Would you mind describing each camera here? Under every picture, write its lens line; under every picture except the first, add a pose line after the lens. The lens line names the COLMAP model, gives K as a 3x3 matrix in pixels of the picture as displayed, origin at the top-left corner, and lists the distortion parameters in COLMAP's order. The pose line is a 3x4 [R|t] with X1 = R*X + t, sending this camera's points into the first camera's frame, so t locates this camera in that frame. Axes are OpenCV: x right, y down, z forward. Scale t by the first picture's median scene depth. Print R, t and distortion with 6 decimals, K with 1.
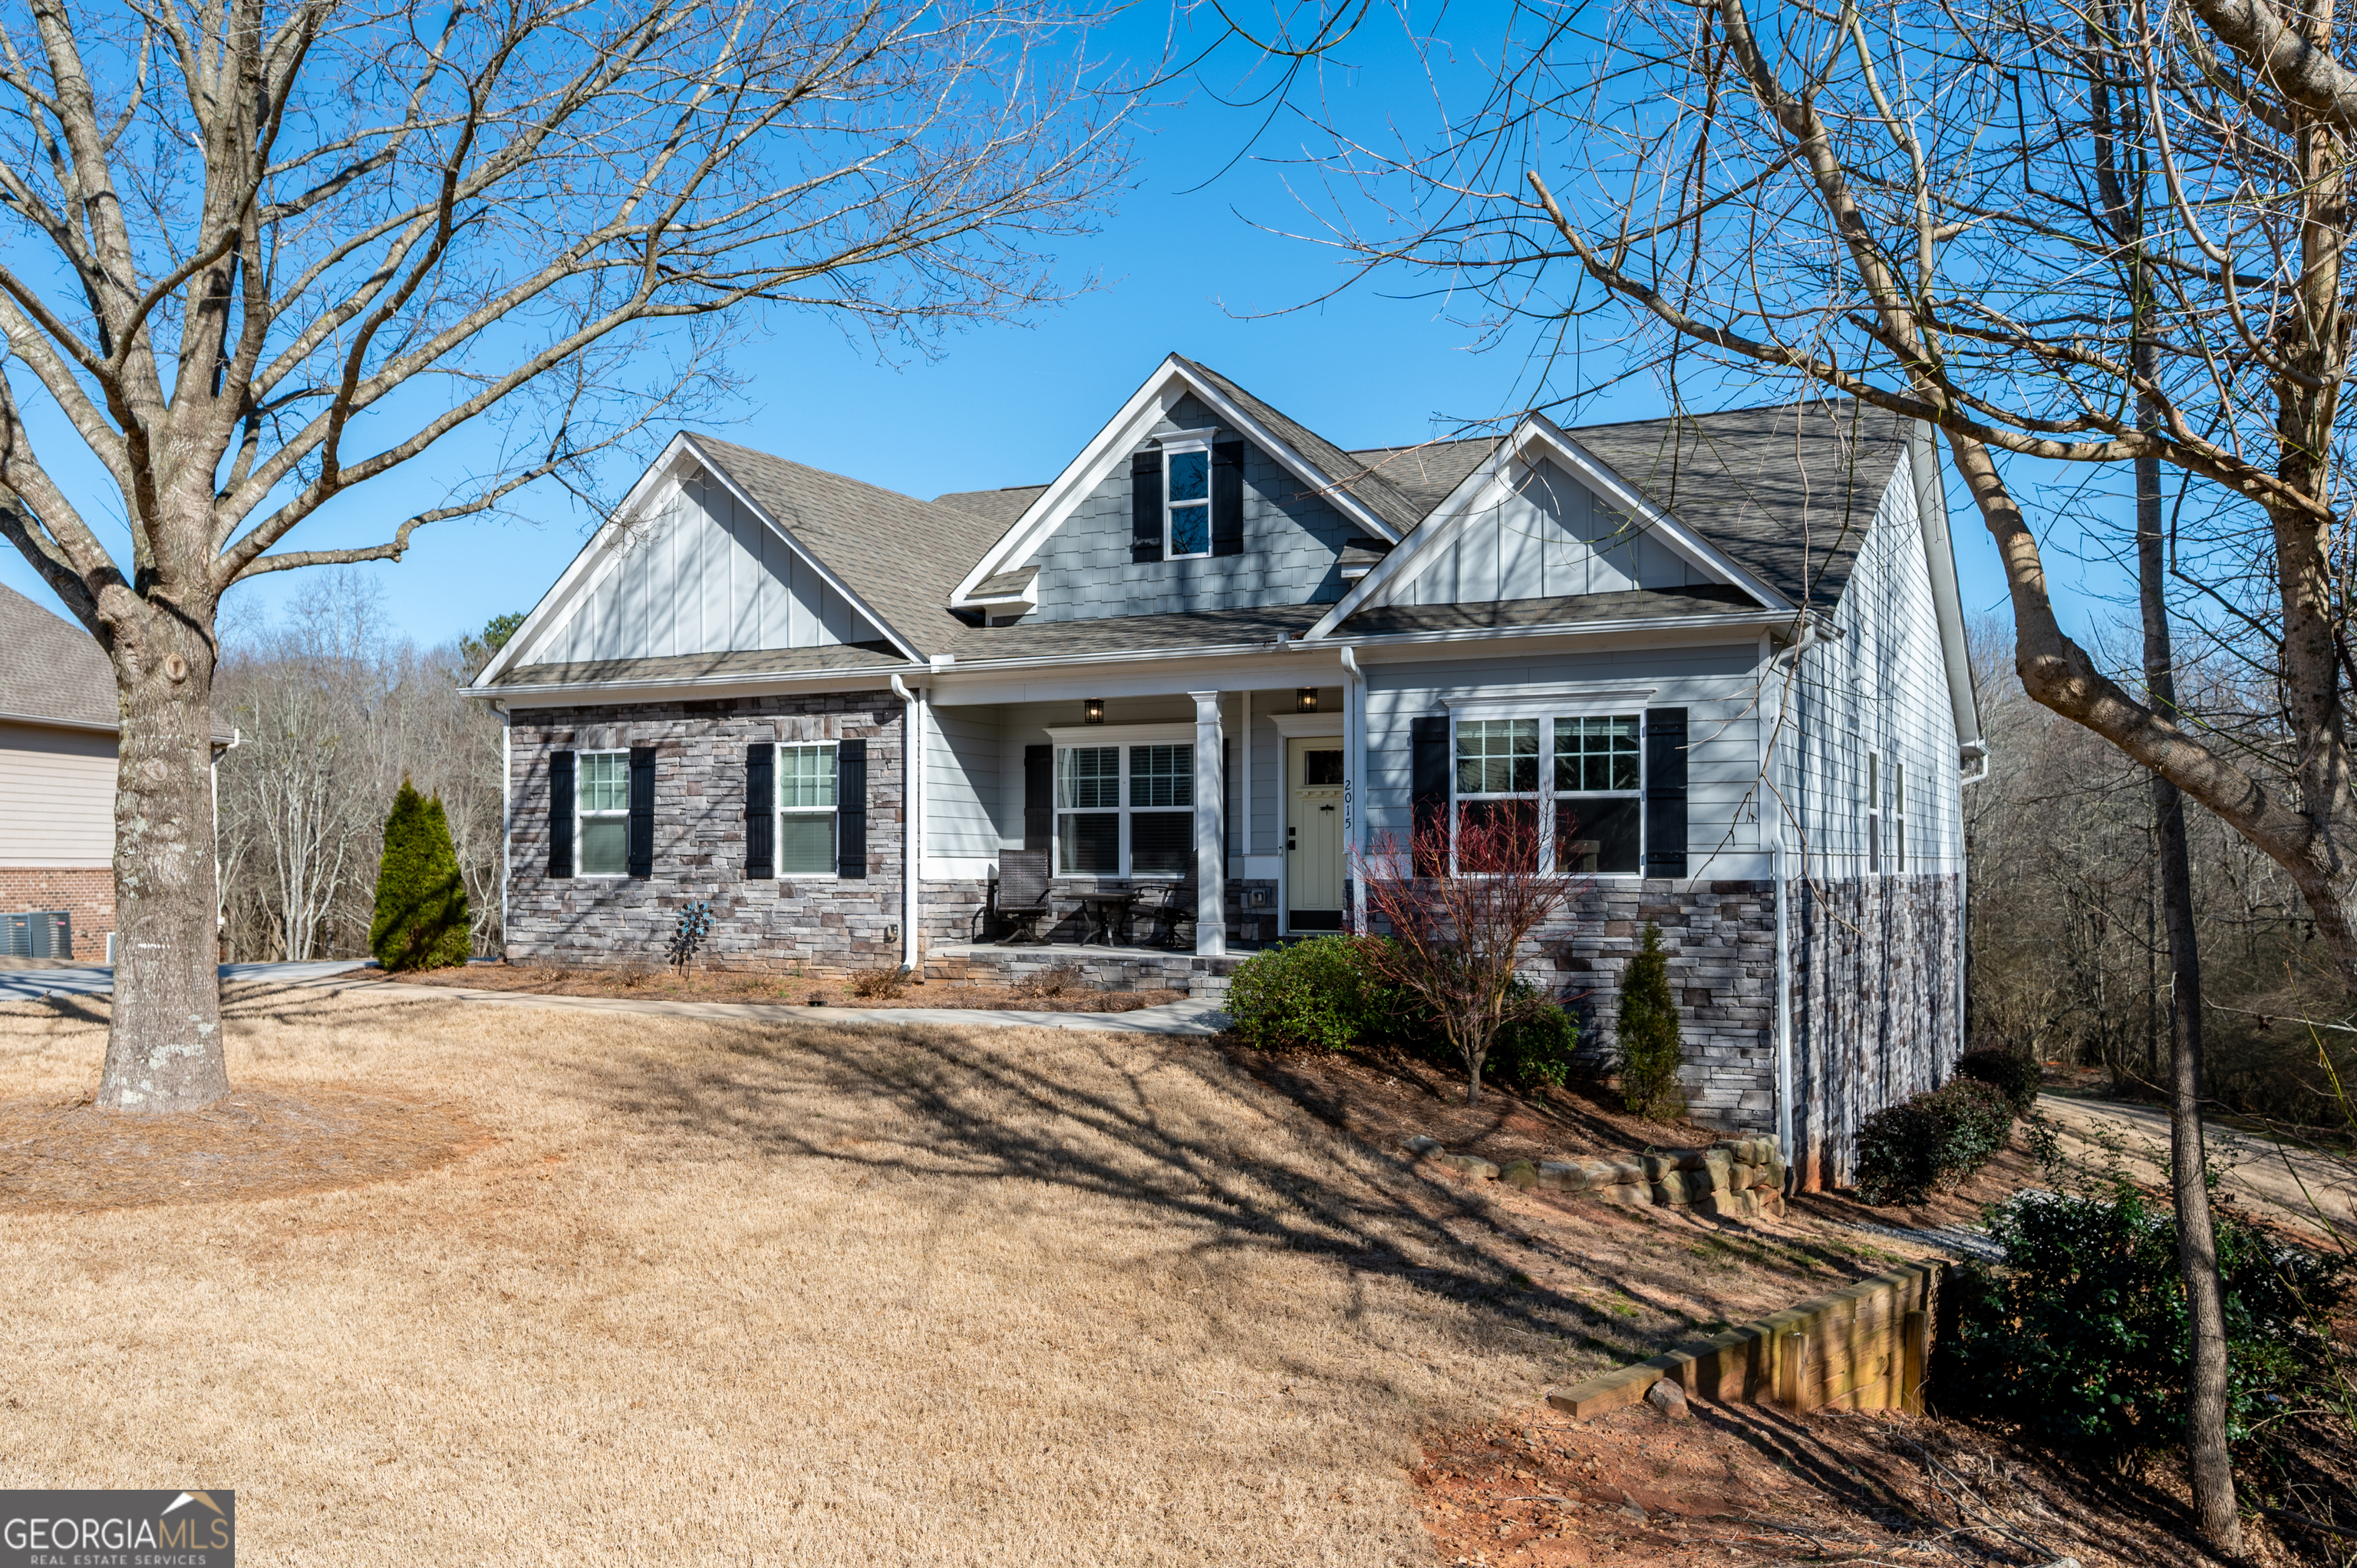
lens RADIAL K [[1797.7, 0, 1178.5], [0, 1797.7, 784.0], [0, 0, 1]] dist [-0.005059, -0.002504]
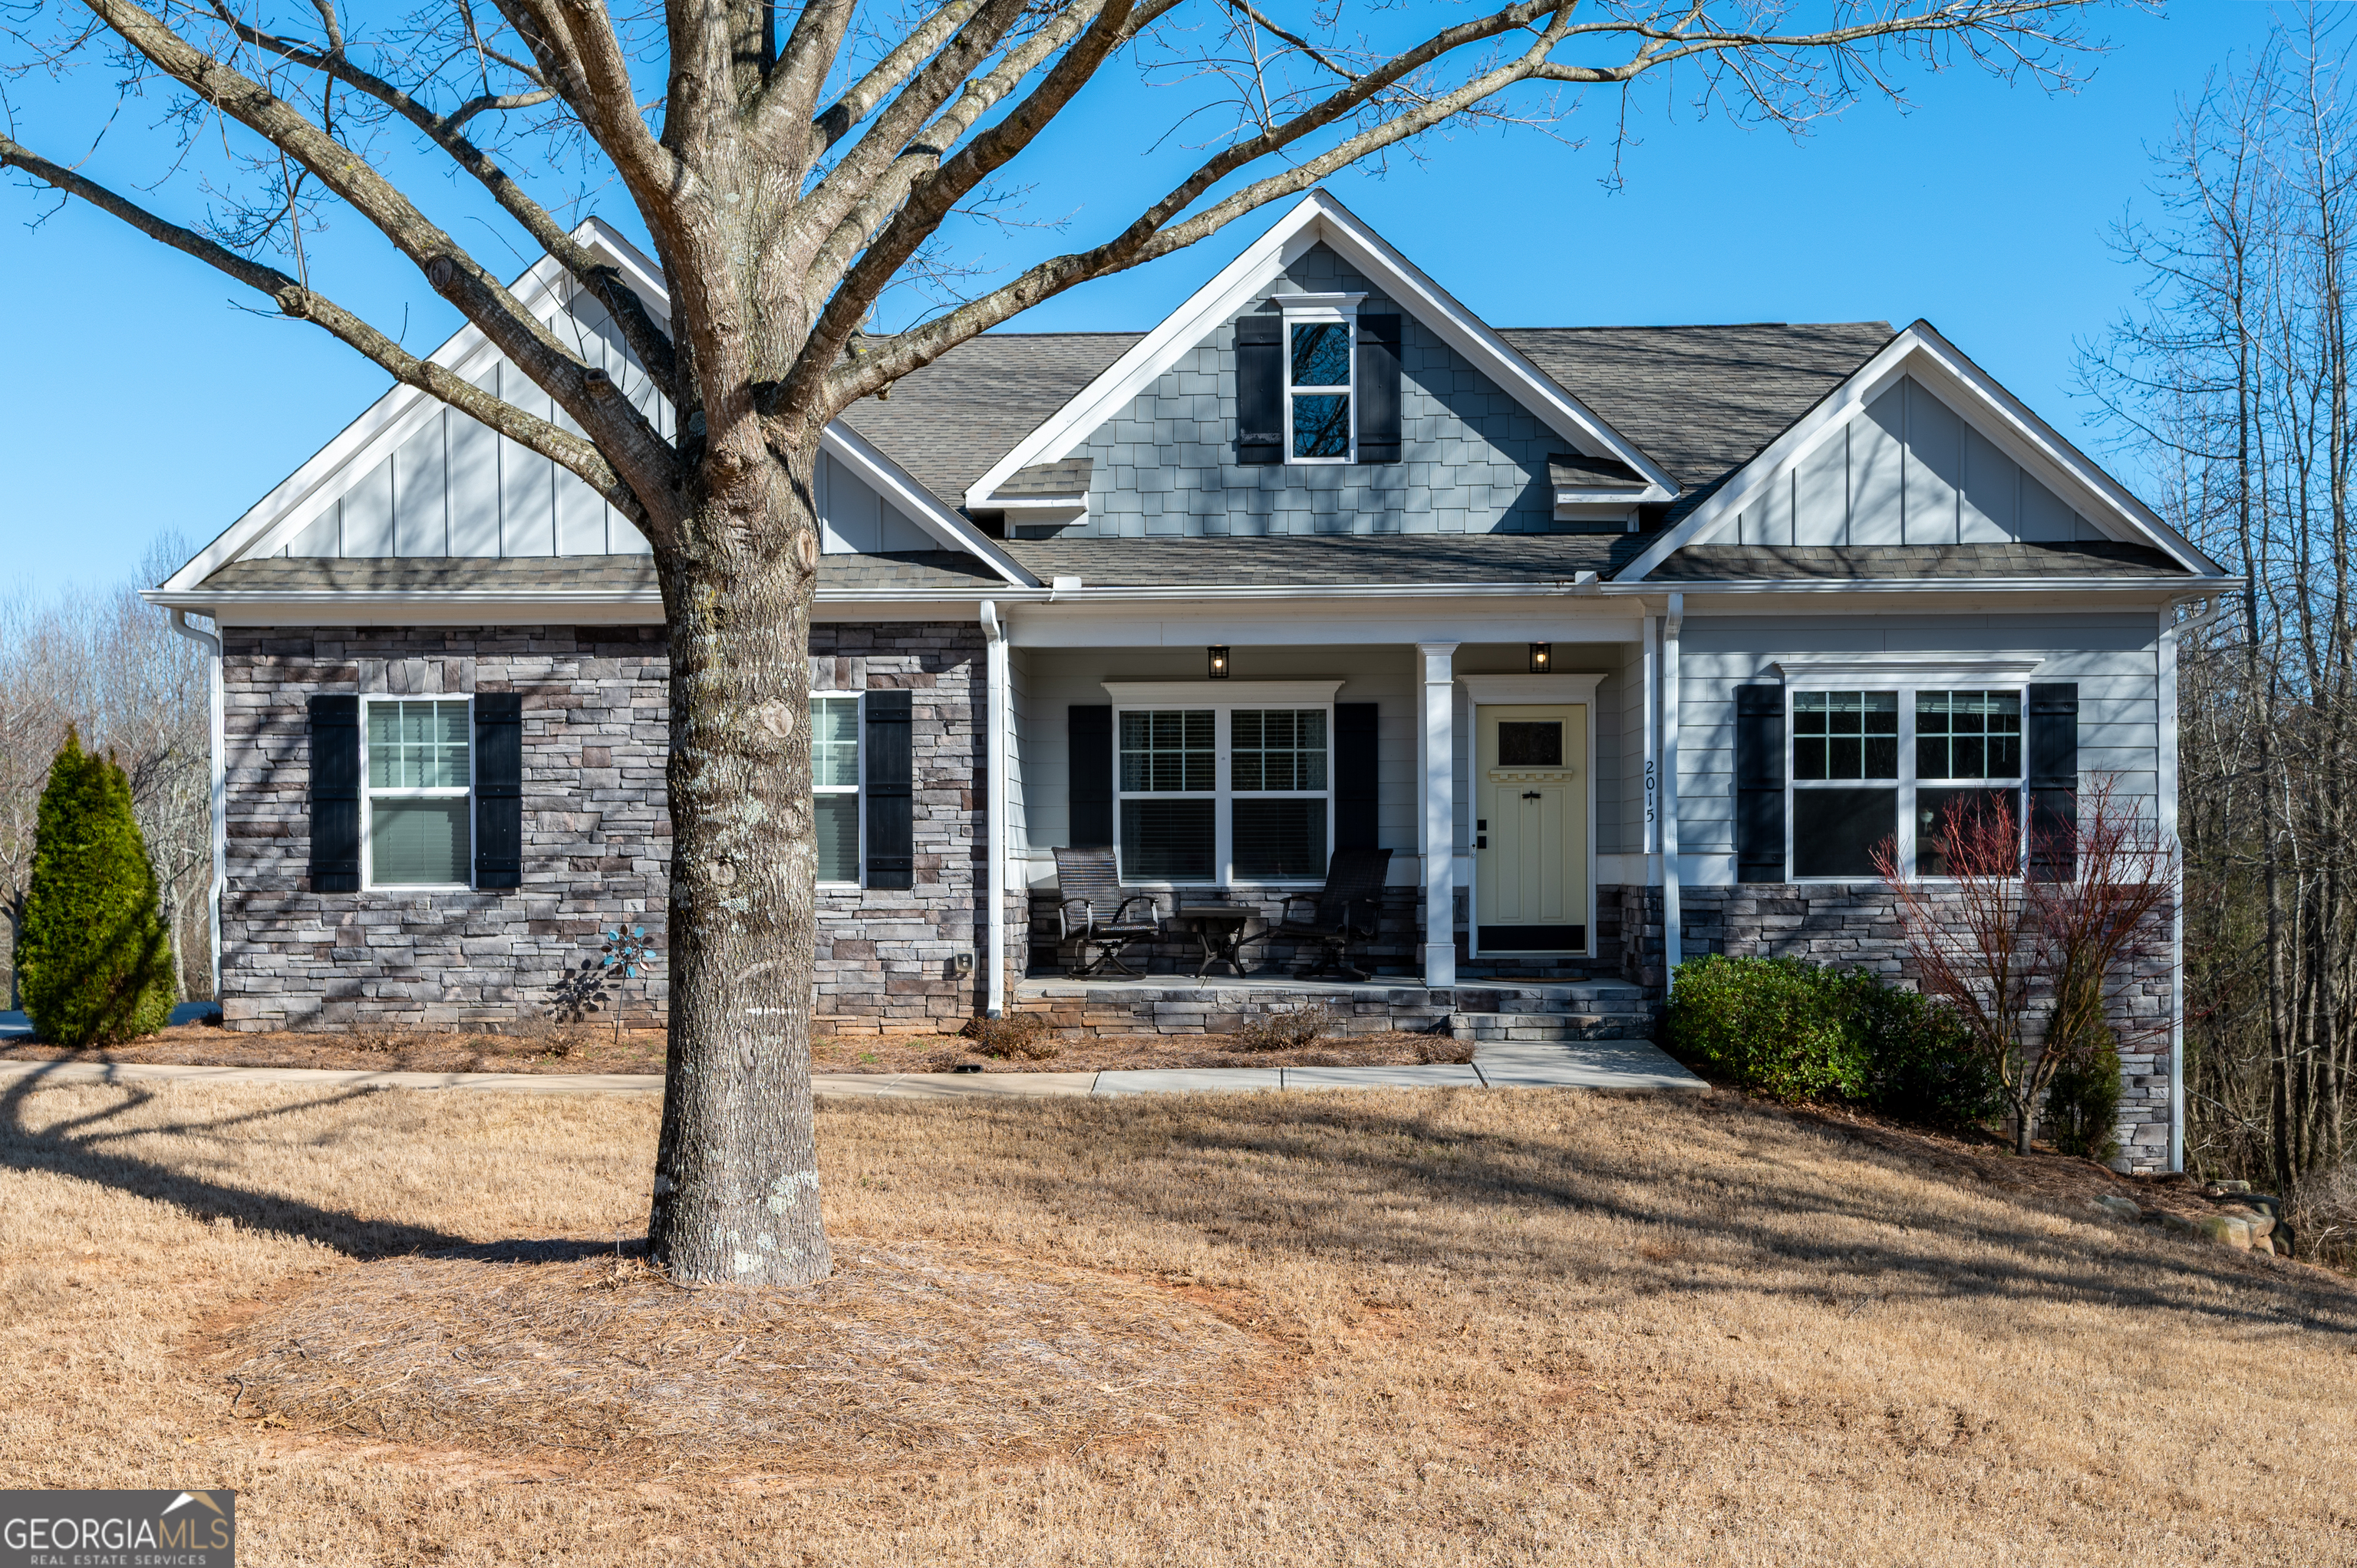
lens RADIAL K [[2285.8, 0, 1178.4], [0, 2285.8, 846.2], [0, 0, 1]] dist [-0.012890, -0.003296]
pose [[0.911949, -0.000175, 0.410304, -0.443233], [-0.014949, 0.999322, 0.033652, 0.003927], [-0.410032, -0.036823, 0.911328, 0.141671]]
